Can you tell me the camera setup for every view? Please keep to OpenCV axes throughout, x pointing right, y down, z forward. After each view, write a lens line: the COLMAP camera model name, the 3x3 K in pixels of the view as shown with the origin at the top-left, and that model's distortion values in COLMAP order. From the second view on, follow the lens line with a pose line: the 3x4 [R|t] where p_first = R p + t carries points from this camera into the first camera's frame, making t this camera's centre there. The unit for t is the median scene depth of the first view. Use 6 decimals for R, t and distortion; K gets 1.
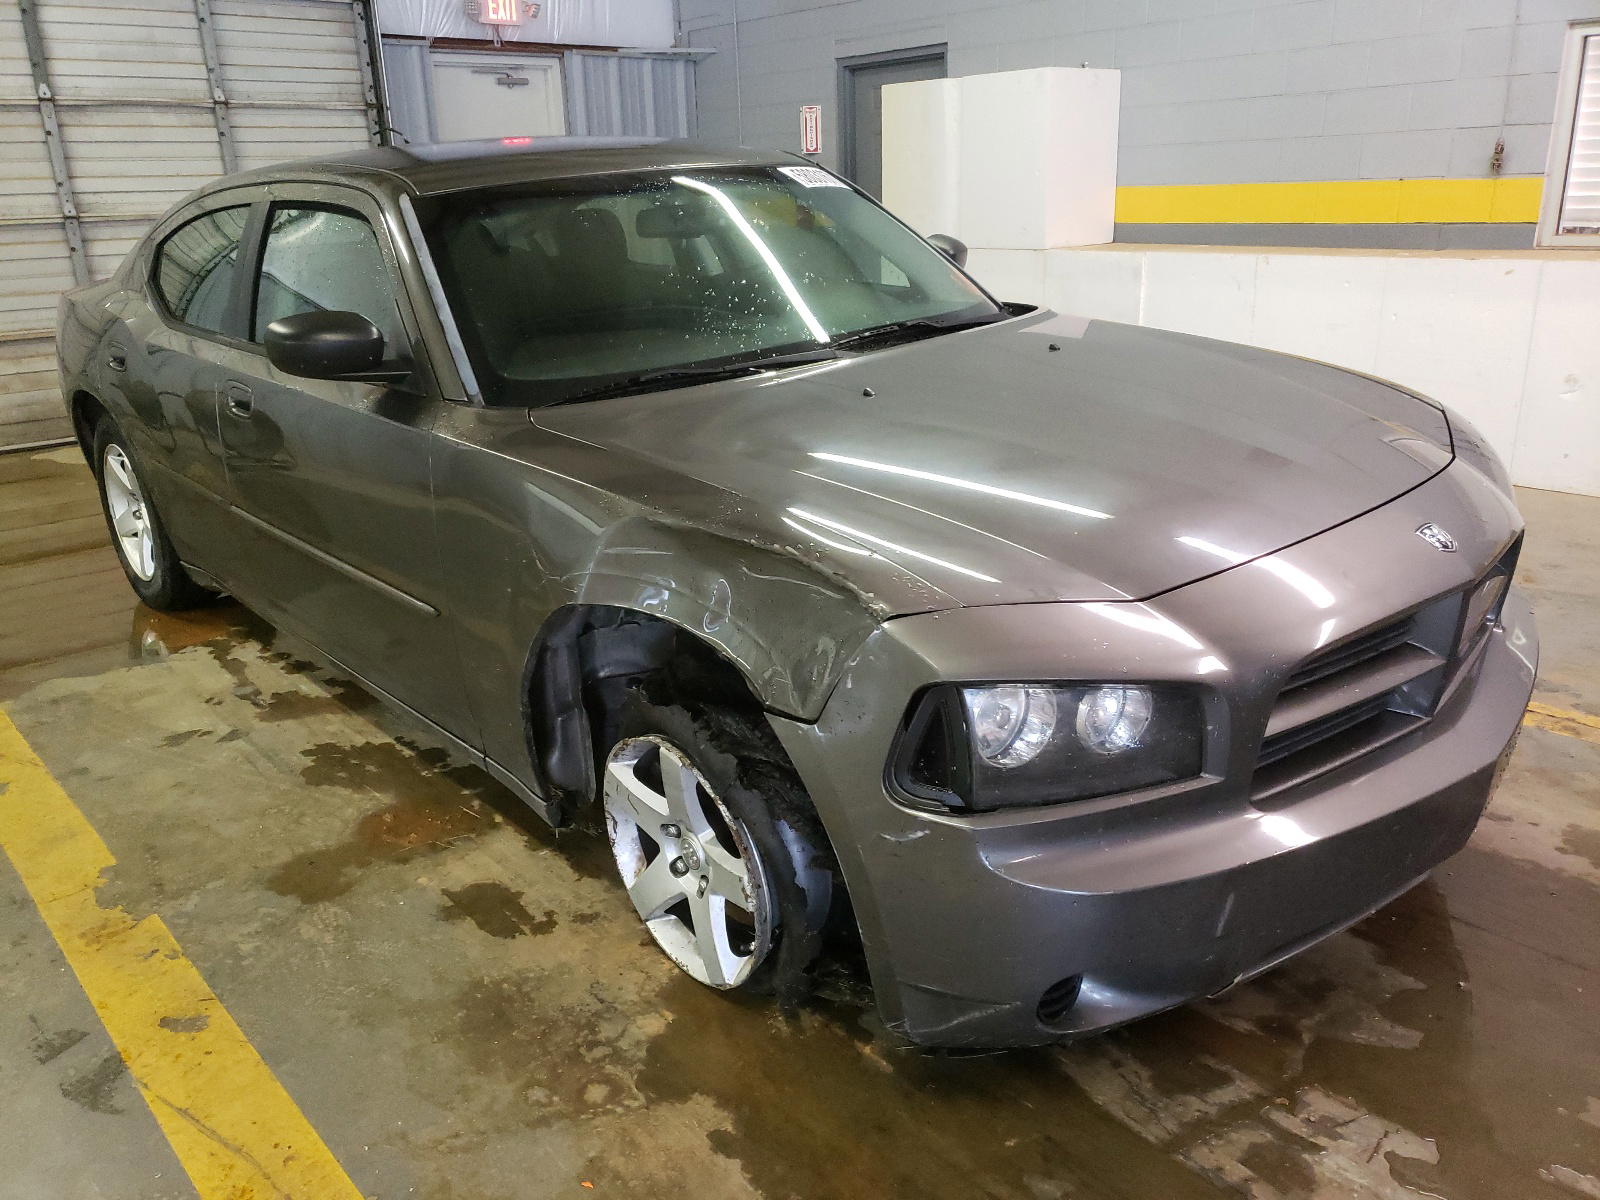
lens RADIAL K [[1239.5, 0, 793.8], [0, 1239.5, 597.8], [0, 0, 1]] dist [-0.002234, 0.011103]
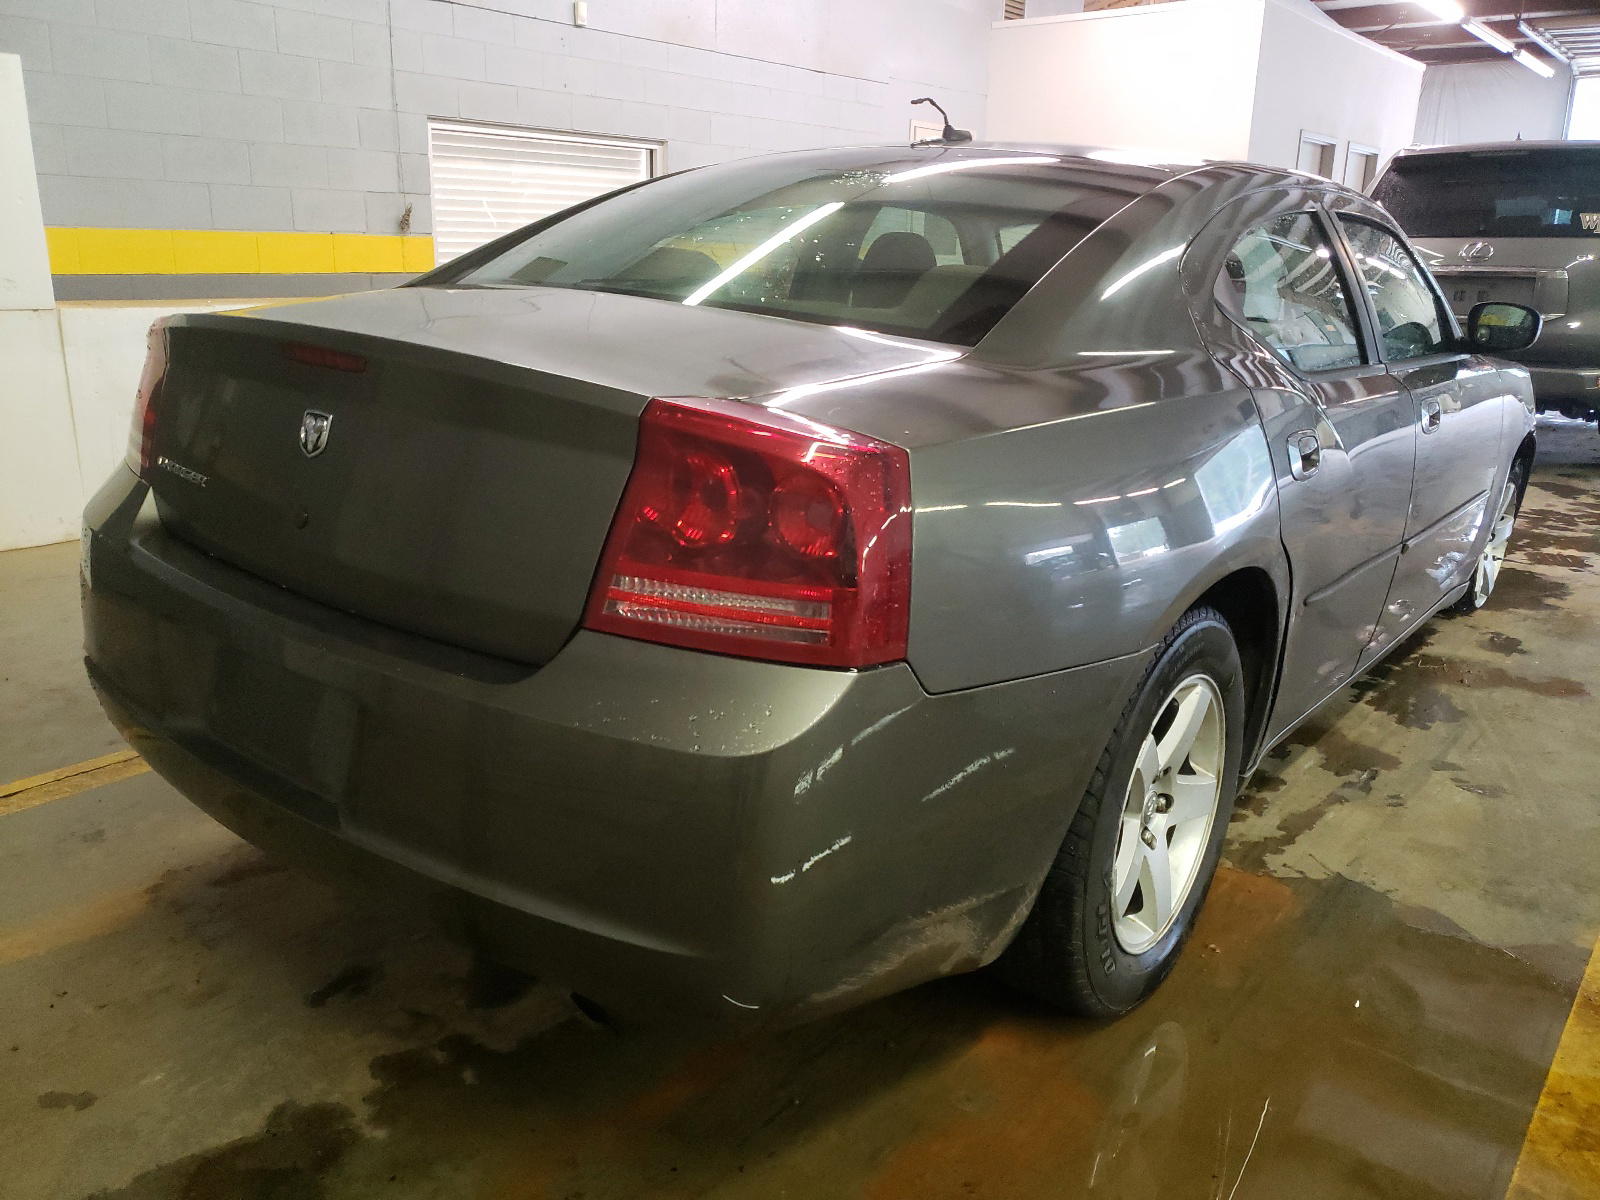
lens RADIAL K [[1237.4, 0, 800.0], [0, 1237.4, 600.0], [0, 0, 1]] dist [0.008782, -0.007085]
pose [[-0.170231, -0.241893, 0.955253, -1.605756], [0.306180, 0.908436, 0.284601, -0.546969], [-0.936630, 0.340928, -0.080581, 1.934243]]
